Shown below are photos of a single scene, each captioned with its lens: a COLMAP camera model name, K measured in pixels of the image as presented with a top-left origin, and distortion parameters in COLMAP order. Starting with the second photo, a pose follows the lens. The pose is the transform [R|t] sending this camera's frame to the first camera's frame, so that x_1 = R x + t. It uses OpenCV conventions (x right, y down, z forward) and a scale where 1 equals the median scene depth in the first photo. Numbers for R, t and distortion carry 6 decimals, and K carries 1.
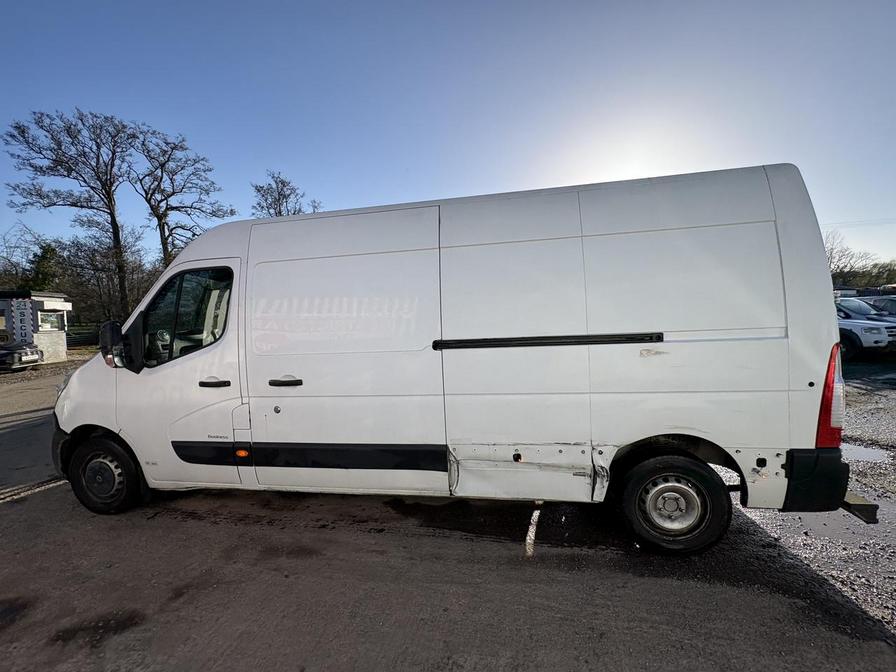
lens RADIAL K [[355.7, 0, 446.1], [0, 355.7, 334.8], [0, 0, 1]] dist [0.000513, -0.000107]
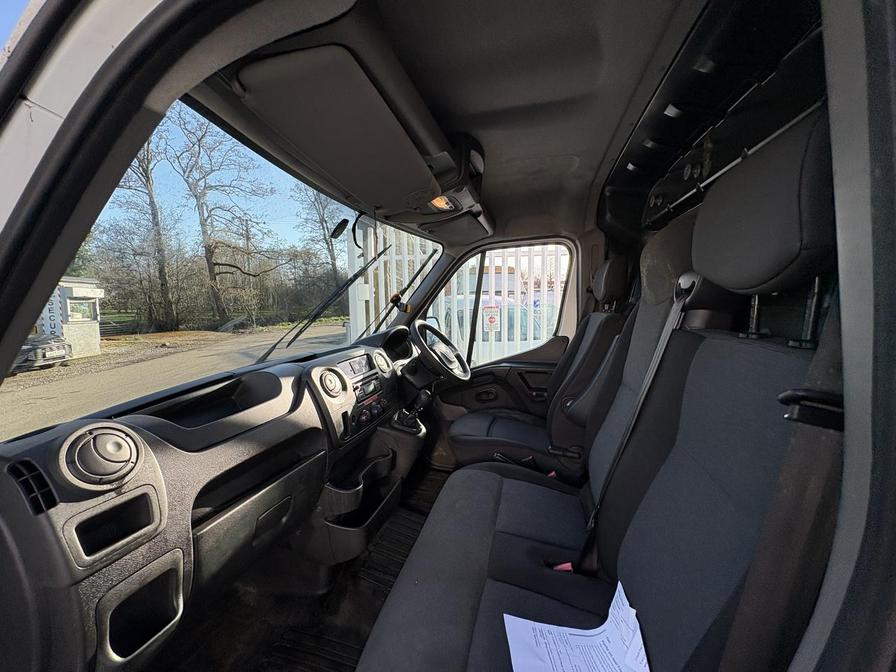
lens RADIAL K [[355.7, 0, 442.1], [0, 355.7, 333.2], [0, 0, 1]] dist [0.000513, -0.000107]
pose [[0.996146, 0.008496, -0.087300, -0.091883], [-0.005585, 0.999422, 0.033530, -0.010164], [0.087534, -0.032913, 0.995618, 0.127042]]
